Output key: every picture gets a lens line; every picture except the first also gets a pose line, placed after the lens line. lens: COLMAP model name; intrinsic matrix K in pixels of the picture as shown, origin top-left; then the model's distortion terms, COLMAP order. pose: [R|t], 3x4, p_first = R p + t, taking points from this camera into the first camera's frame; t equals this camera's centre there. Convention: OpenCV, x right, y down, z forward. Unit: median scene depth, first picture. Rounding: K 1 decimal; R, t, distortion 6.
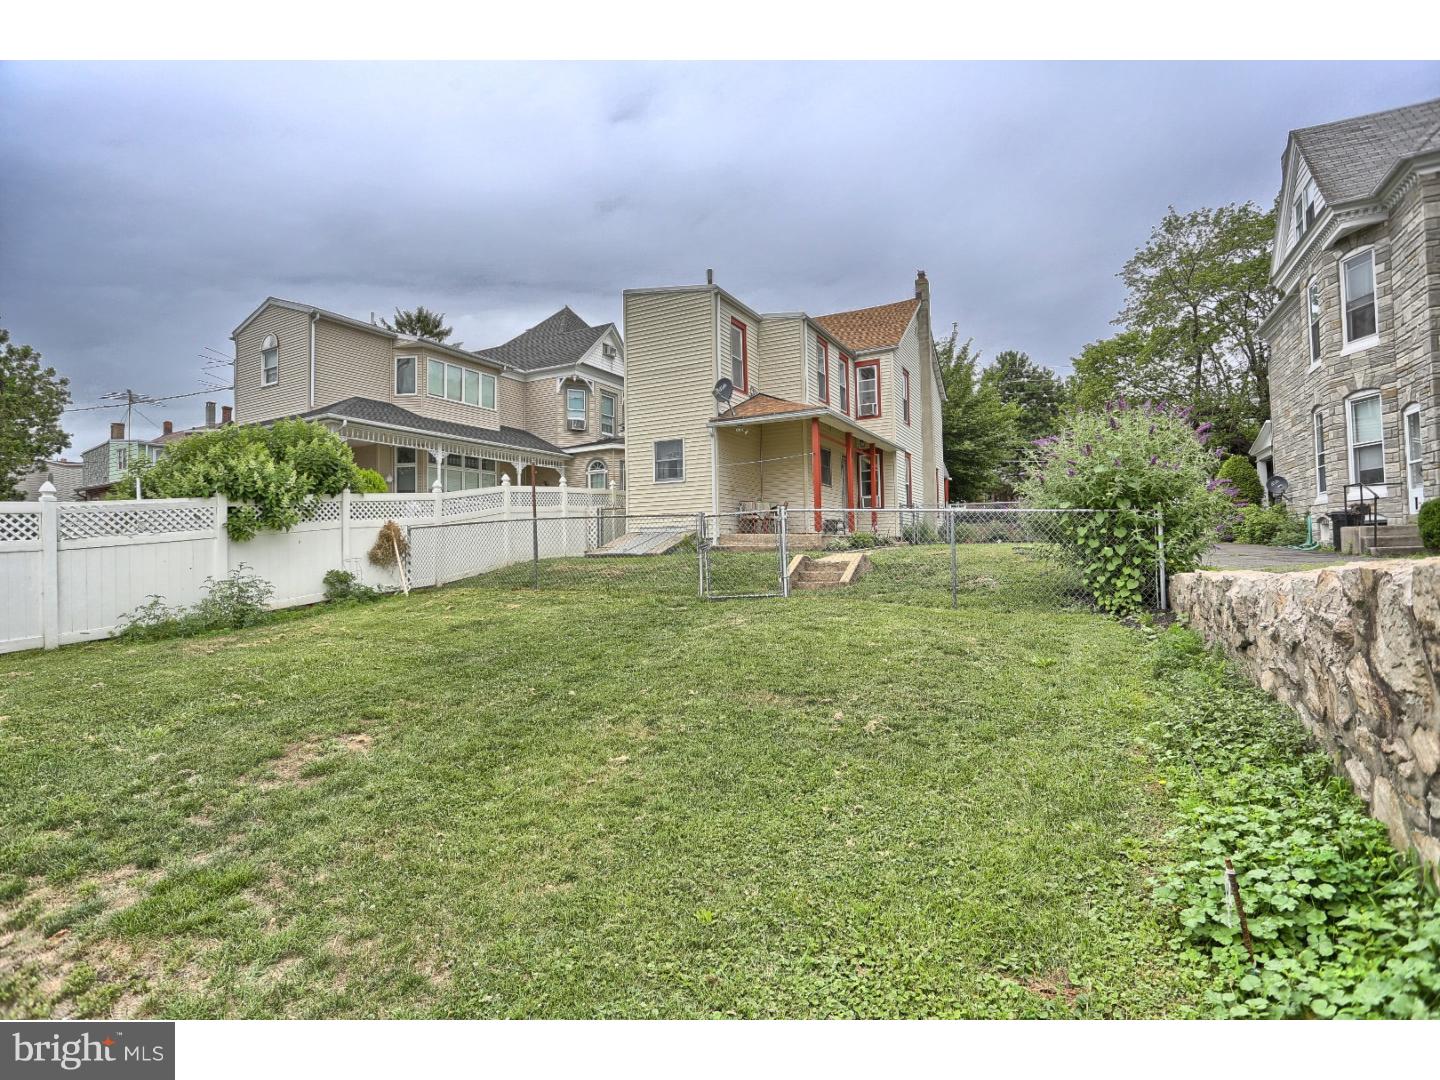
lens RADIAL K [[682.5, 0, 724.7], [0, 682.5, 530.6], [0, 0, 1]] dist [-0.067434, 0.029415]
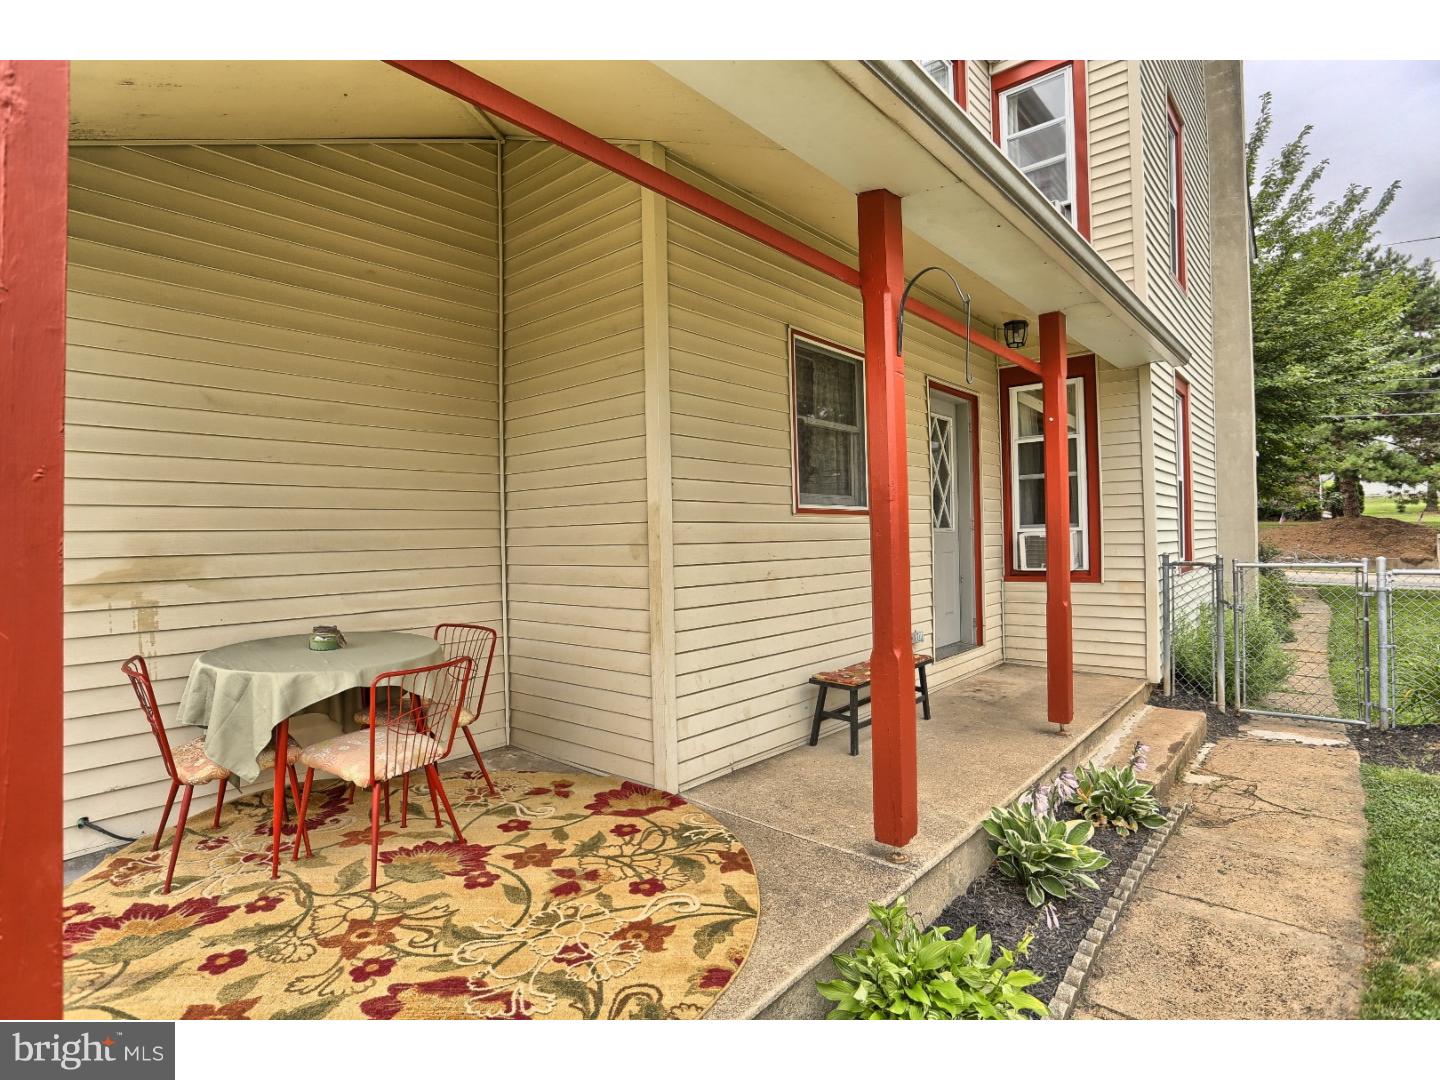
lens RADIAL K [[739.6, 0, 720.0], [0, 739.6, 540.0], [0, 0, 1]] dist [-0.042554, 0.000240]
pose [[0.973073, -0.000747, -0.230496, 0.150671], [0.009047, 0.999348, 0.034954, -0.057768], [0.230320, -0.036098, 0.972445, 0.668303]]
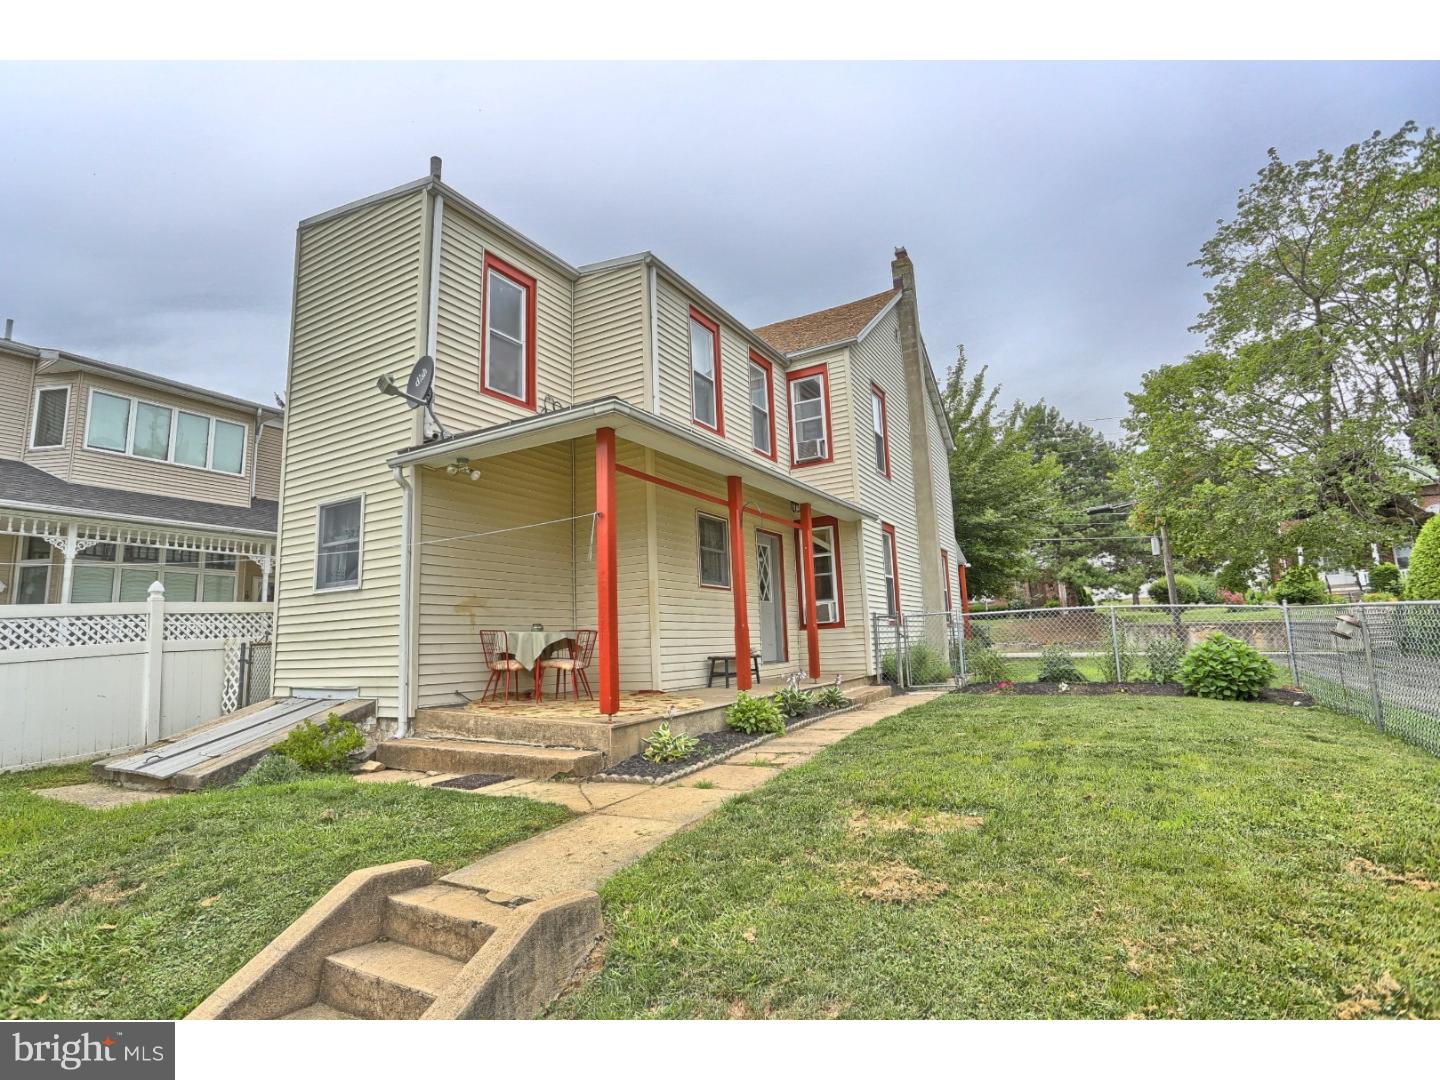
lens RADIAL K [[704.5, 0, 721.4], [0, 704.5, 538.2], [0, 0, 1]] dist [-0.068506, 0.030603]
pose [[0.999306, -0.025692, -0.026984, 0.150587], [0.022230, 0.992334, -0.121570, -0.034082], [0.029900, 0.120886, 0.992216, 0.419676]]
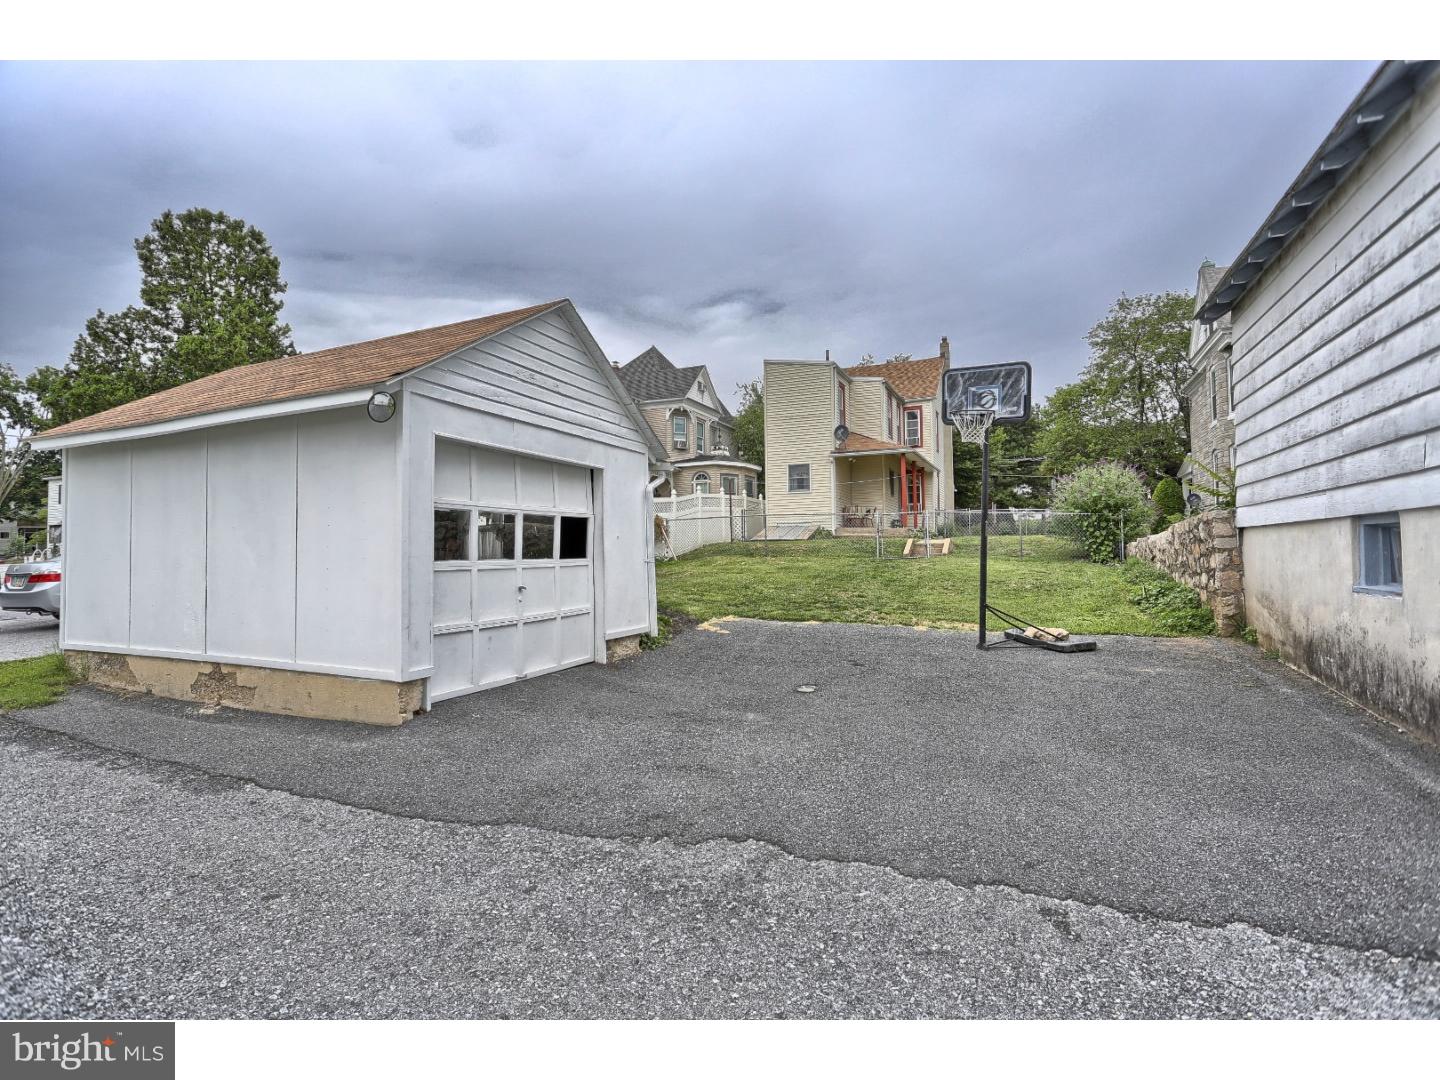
lens RADIAL K [[682.5, 0, 724.7], [0, 682.5, 530.6], [0, 0, 1]] dist [-0.067434, 0.029415]
pose [[0.998074, 0.012581, 0.060751, -0.258101], [-0.012258, 0.999909, -0.005684, 0.017386], [-0.060817, 0.004928, 0.998137, -0.367081]]
